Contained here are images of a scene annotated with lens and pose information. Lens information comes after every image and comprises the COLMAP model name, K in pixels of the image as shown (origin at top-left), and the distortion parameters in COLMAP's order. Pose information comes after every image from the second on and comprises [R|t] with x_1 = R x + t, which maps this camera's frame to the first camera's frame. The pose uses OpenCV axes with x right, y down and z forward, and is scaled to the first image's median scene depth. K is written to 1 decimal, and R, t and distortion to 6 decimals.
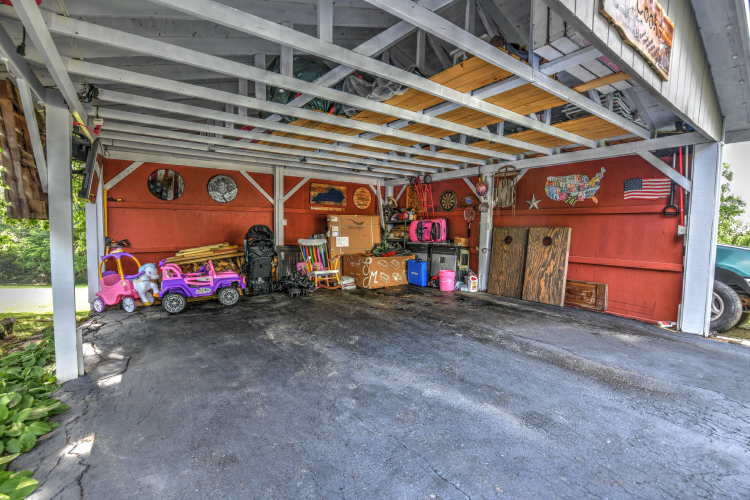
lens RADIAL K [[325.8, 0, 370.9], [0, 325.8, 247.5], [0, 0, 1]] dist [-0.016272, -0.002420]
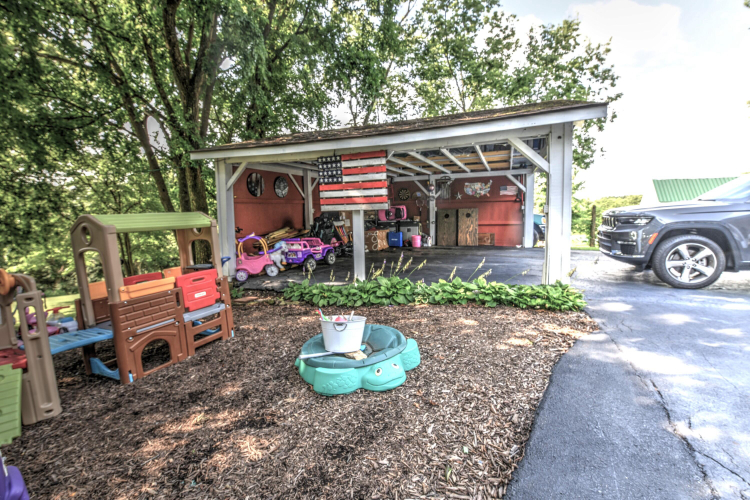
lens RADIAL K [[325.8, 0, 373.9], [0, 325.8, 250.0], [0, 0, 1]] dist [-0.016272, -0.002420]
pose [[0.848299, -0.096556, 0.520641, -0.966084], [0.070551, 0.995078, 0.069591, 0.012452], [-0.524797, -0.022302, 0.850935, -0.395259]]
